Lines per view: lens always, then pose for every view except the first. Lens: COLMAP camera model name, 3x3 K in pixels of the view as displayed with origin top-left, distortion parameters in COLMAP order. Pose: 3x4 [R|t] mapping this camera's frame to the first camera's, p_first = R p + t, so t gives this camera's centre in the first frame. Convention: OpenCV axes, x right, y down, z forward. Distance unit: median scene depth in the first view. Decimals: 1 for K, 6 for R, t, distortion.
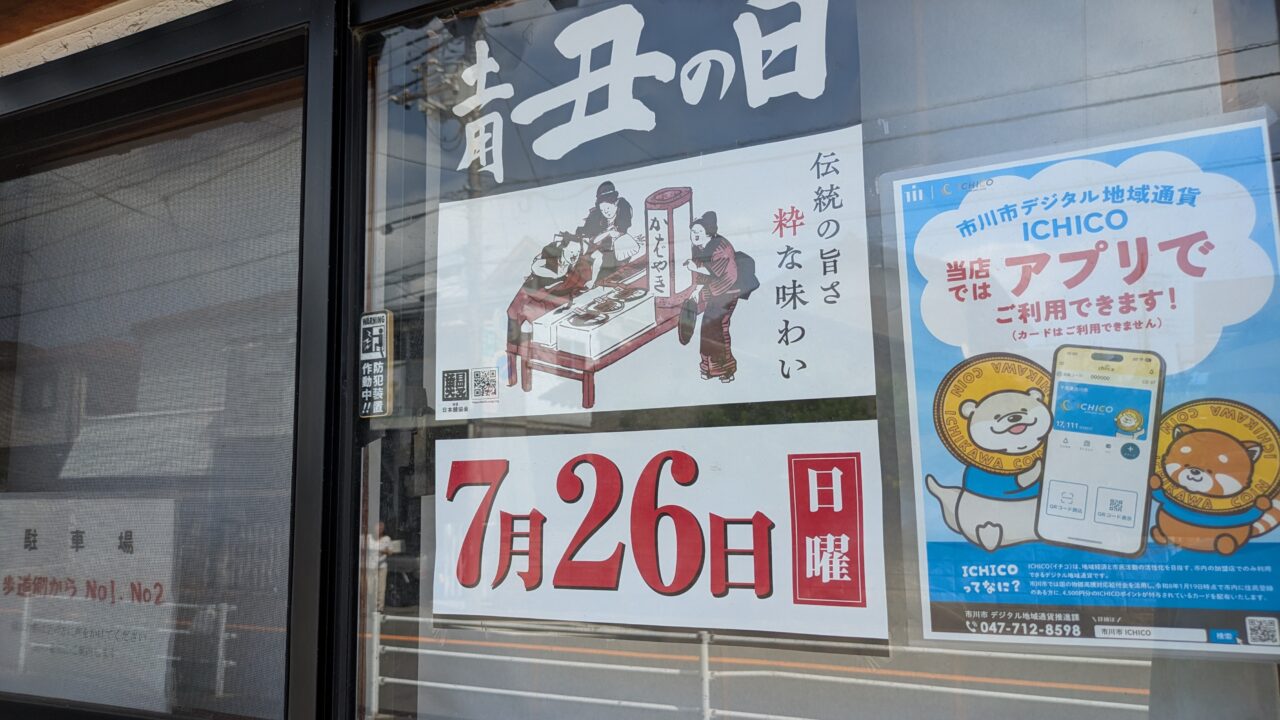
lens RADIAL K [[957.5, 0, 638.2], [0, 957.5, 360.8], [0, 0, 1]] dist [-0.009245, -0.002177]
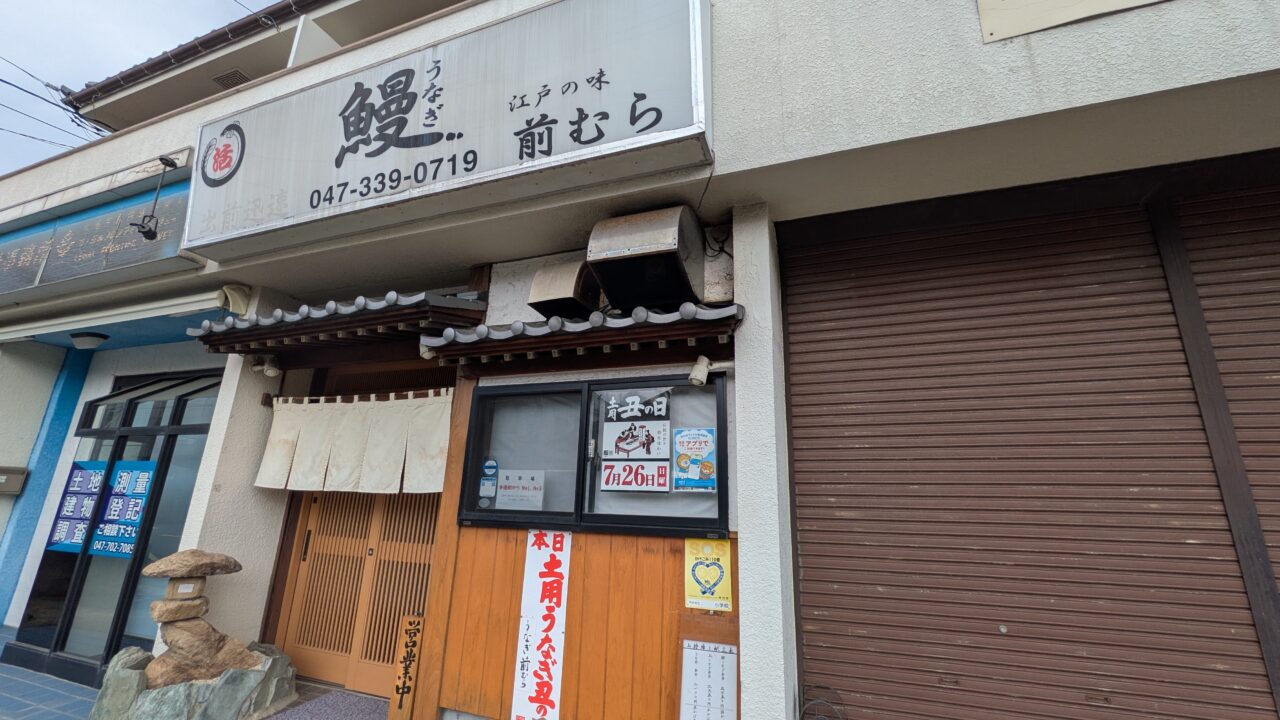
lens RADIAL K [[521.4, 0, 643.5], [0, 521.4, 357.5], [0, 0, 1]] dist [-0.000185, -0.000003]
pose [[0.993780, 0.070712, 0.086030, -0.306487], [-0.058114, 0.988299, -0.141028, -0.132703], [-0.094996, 0.135151, 0.986261, -2.659809]]
